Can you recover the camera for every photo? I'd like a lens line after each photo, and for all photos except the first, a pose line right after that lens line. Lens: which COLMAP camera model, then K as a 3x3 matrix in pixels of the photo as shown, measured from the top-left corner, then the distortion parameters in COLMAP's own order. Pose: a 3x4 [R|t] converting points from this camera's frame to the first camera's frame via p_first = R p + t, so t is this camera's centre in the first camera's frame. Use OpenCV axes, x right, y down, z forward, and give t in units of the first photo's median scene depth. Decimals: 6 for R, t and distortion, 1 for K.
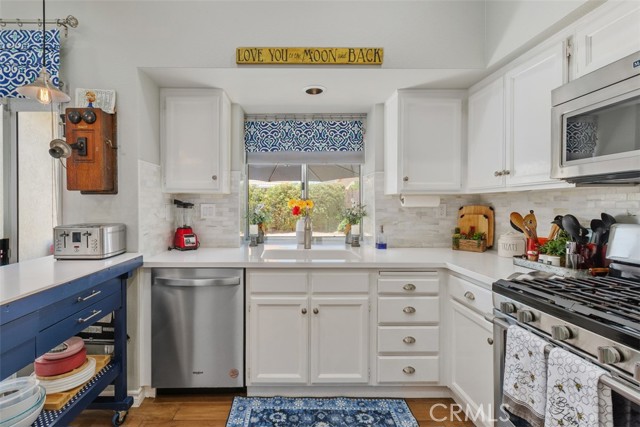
lens RADIAL K [[310.7, 0, 314.2], [0, 310.7, 211.5], [0, 0, 1]] dist [0.000266, -0.000895]
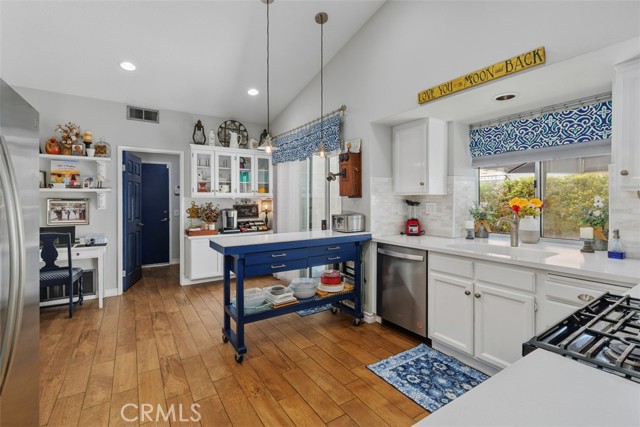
lens RADIAL K [[294.9, 0, 318.8], [0, 294.9, 210.7], [0, 0, 1]] dist [0.005135, 0.000700]
pose [[0.546198, 0.024956, -0.837284, 0.584828], [-0.014854, 0.999687, 0.020107, -0.011181], [0.837524, 0.001455, 0.546398, -0.103789]]
